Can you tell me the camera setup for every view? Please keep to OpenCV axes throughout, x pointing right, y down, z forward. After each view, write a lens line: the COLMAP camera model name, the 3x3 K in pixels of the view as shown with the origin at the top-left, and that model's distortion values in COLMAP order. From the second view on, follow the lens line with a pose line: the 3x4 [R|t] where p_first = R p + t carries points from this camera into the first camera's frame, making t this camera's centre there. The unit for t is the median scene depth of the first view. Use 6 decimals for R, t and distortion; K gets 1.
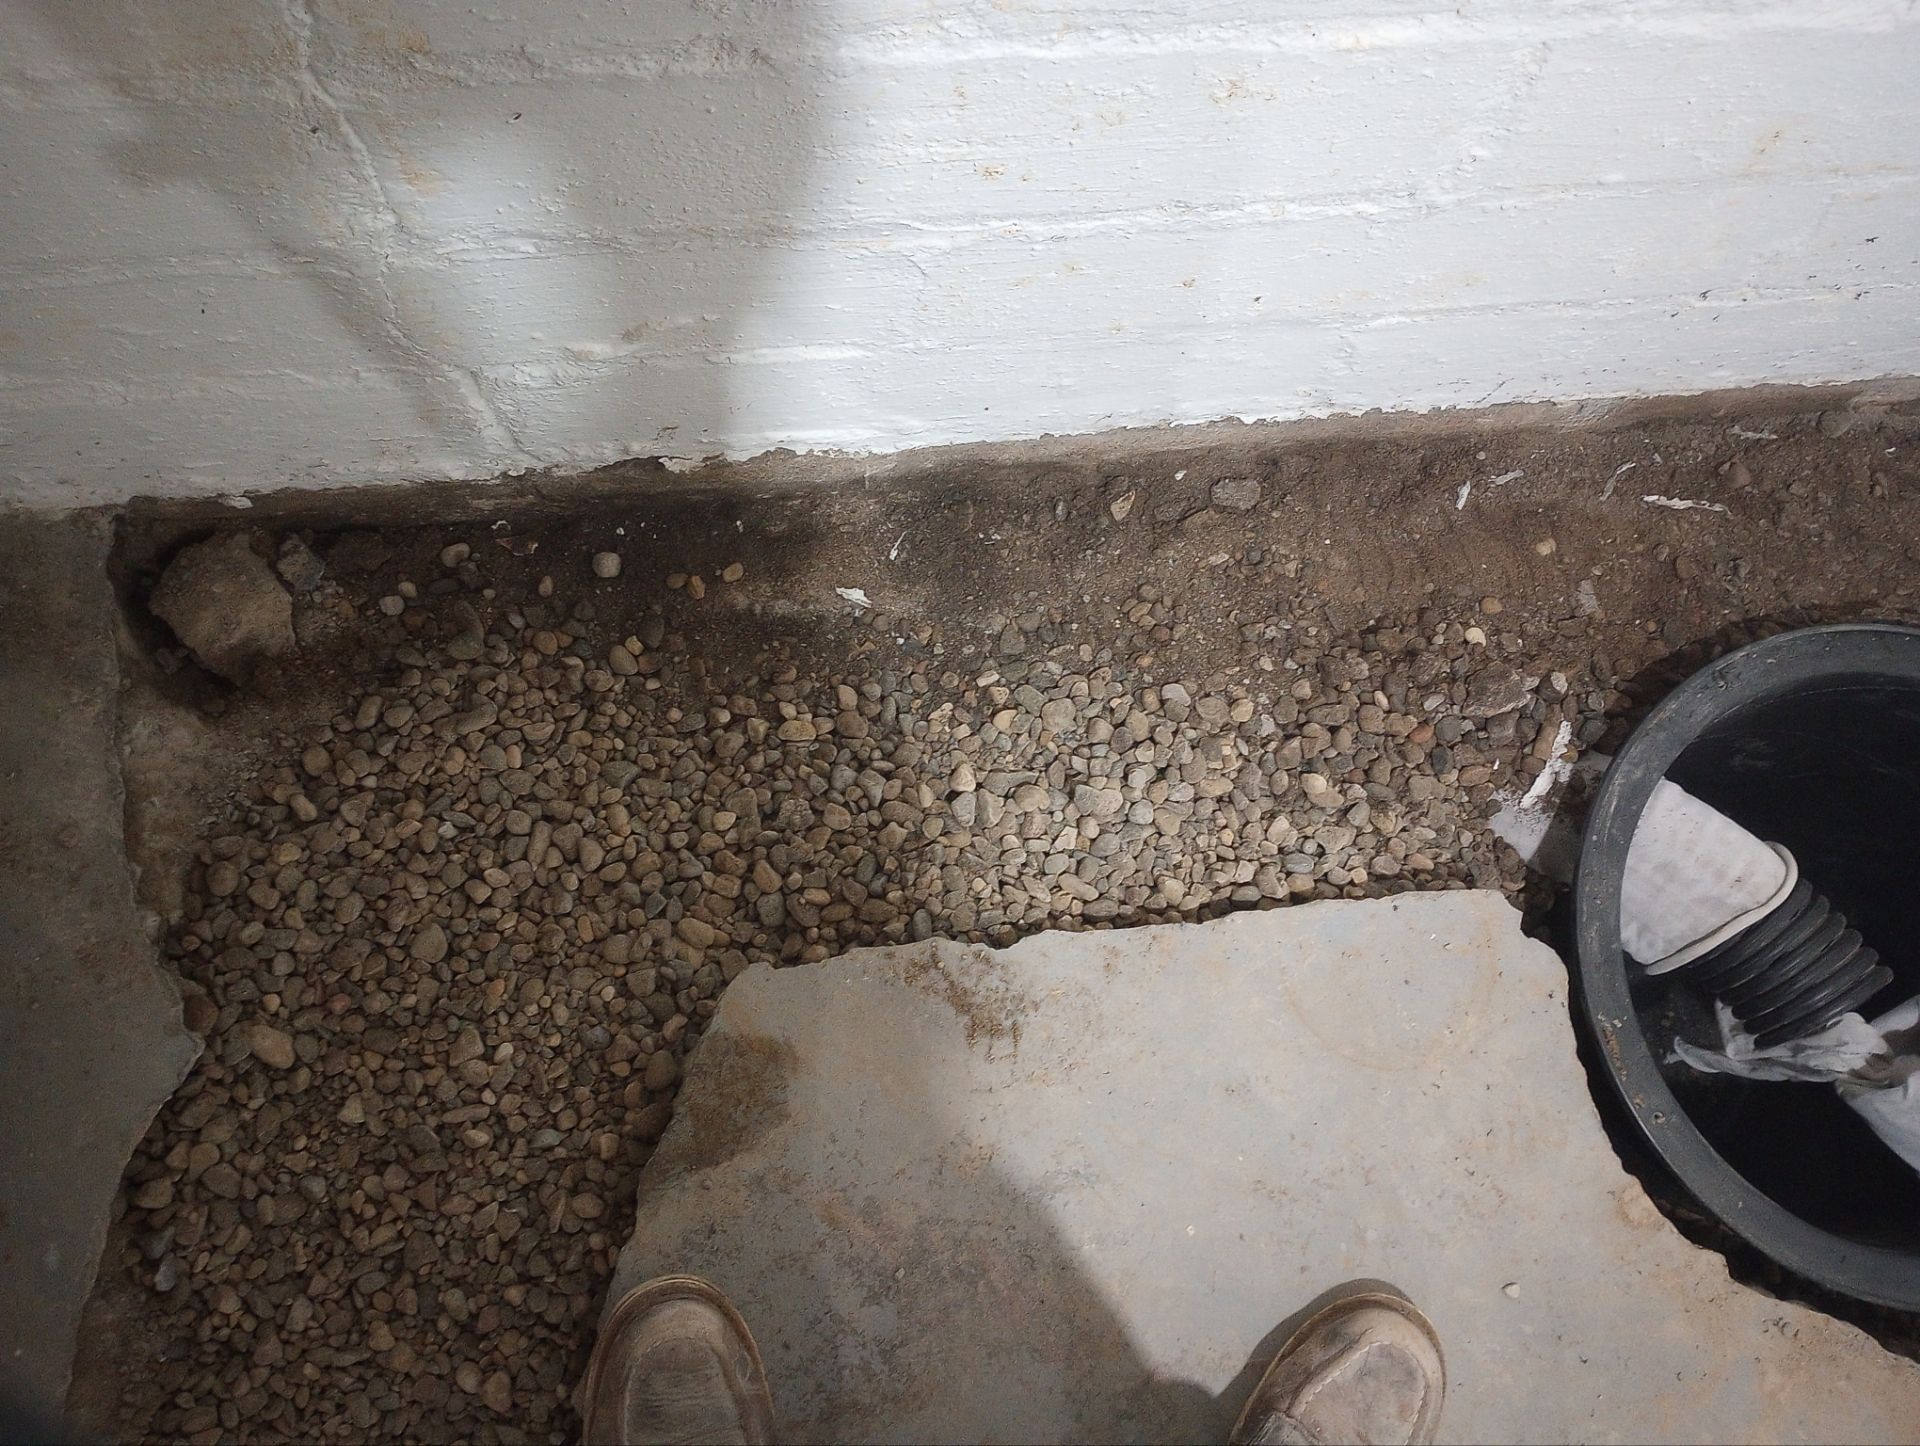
lens RADIAL K [[1578.4, 0, 960.0], [0, 1578.4, 723.0], [0, 0, 1]] dist [0.051638, -0.066887]
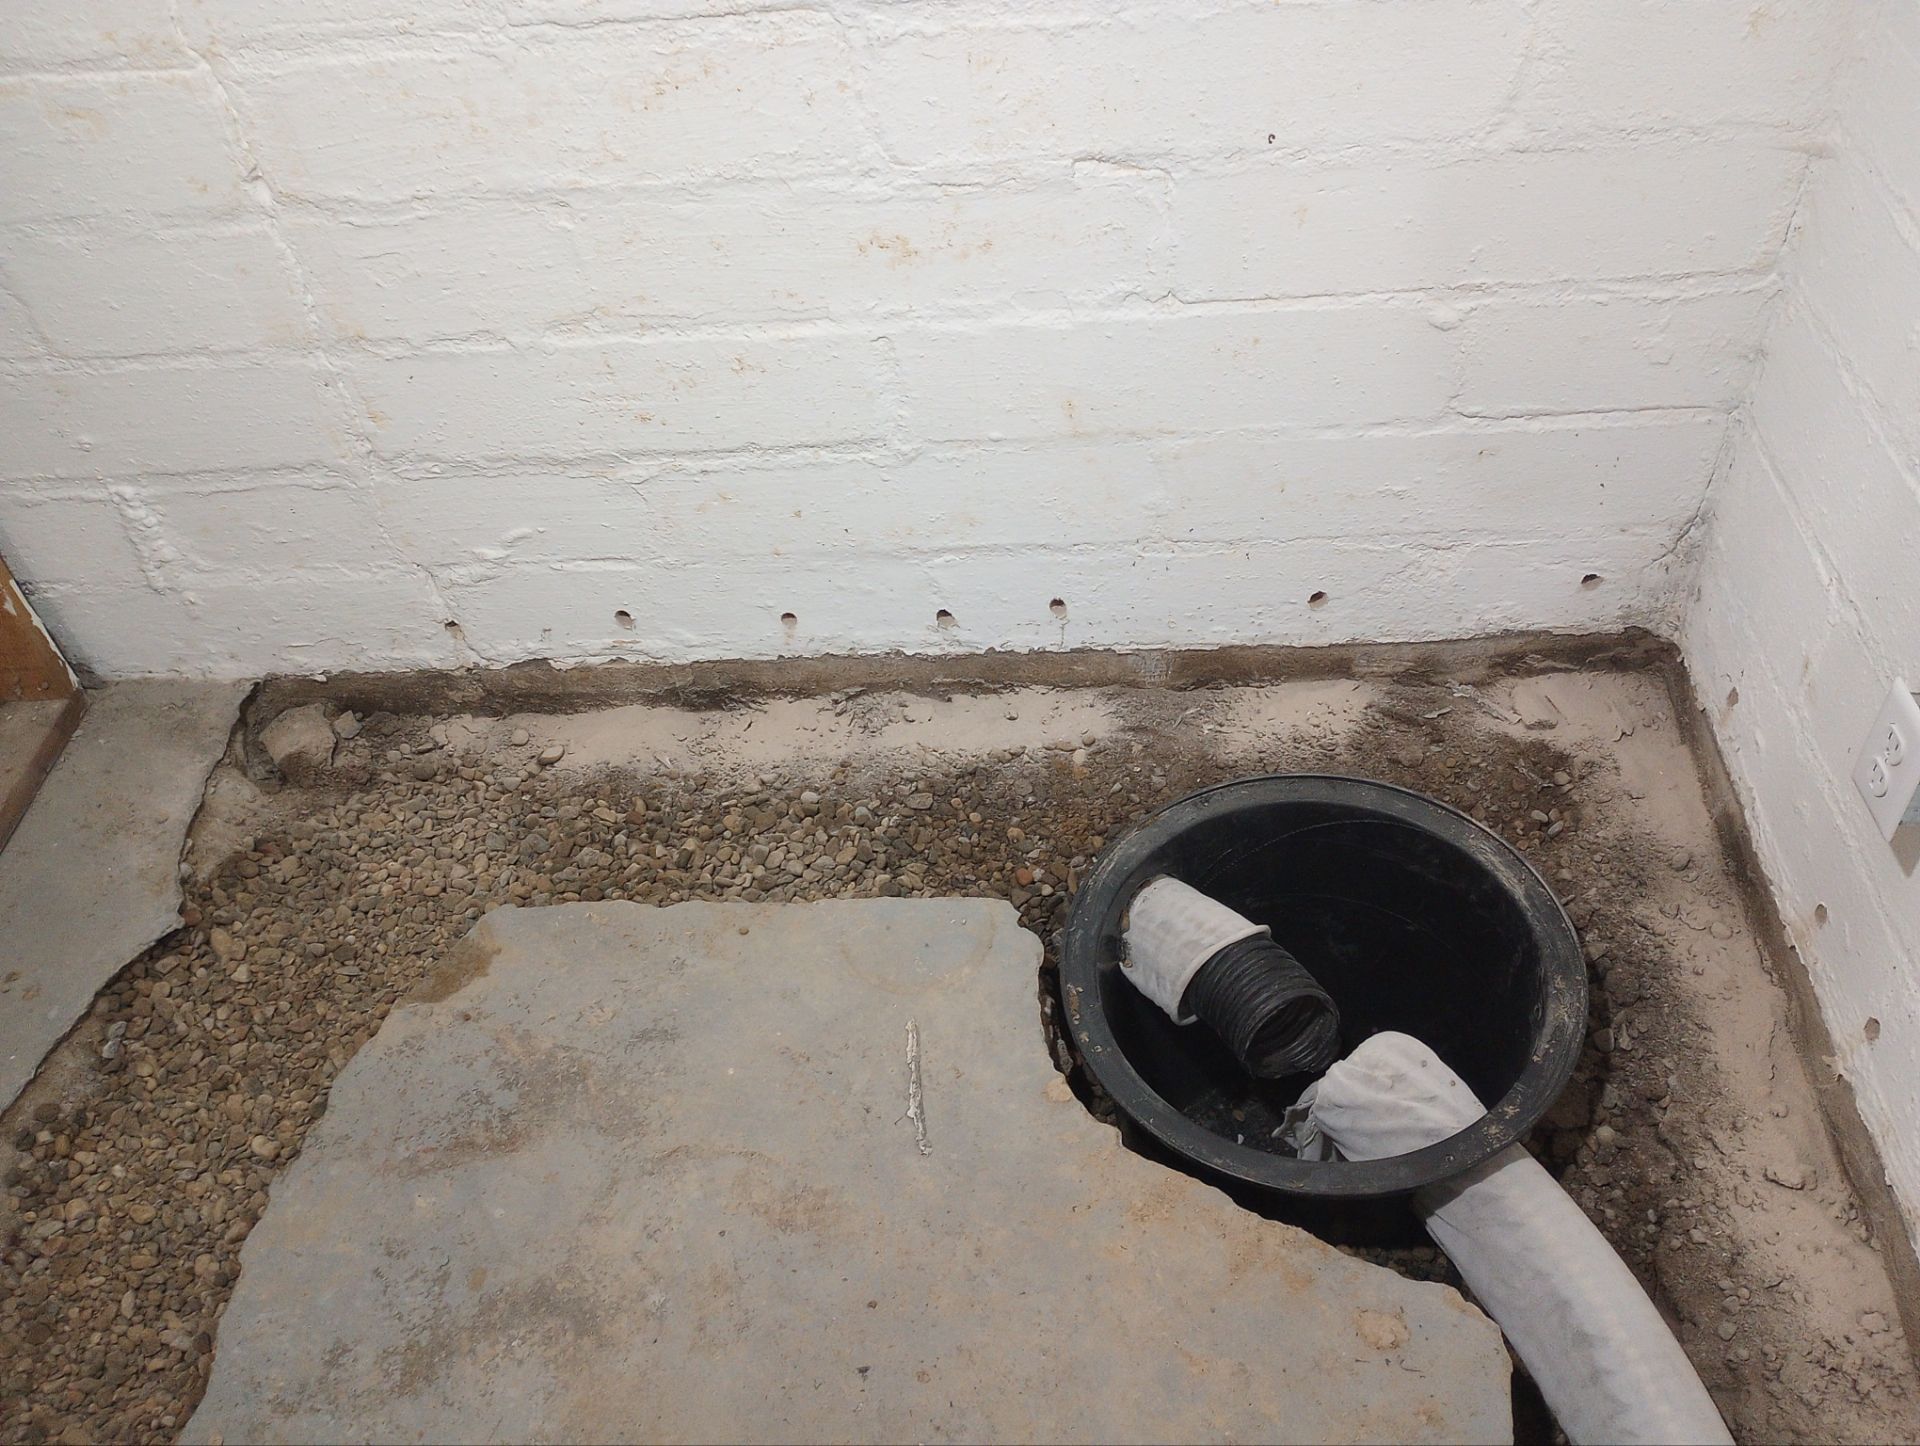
lens RADIAL K [[1578.4, 0, 960.0], [0, 1578.4, 723.0], [0, 0, 1]] dist [0.051638, -0.066887]
pose [[0.970344, -0.013384, -0.241359, 0.672940], [-0.110649, 0.863129, -0.492712, 0.706206], [0.214918, 0.504806, 0.836051, -0.301933]]
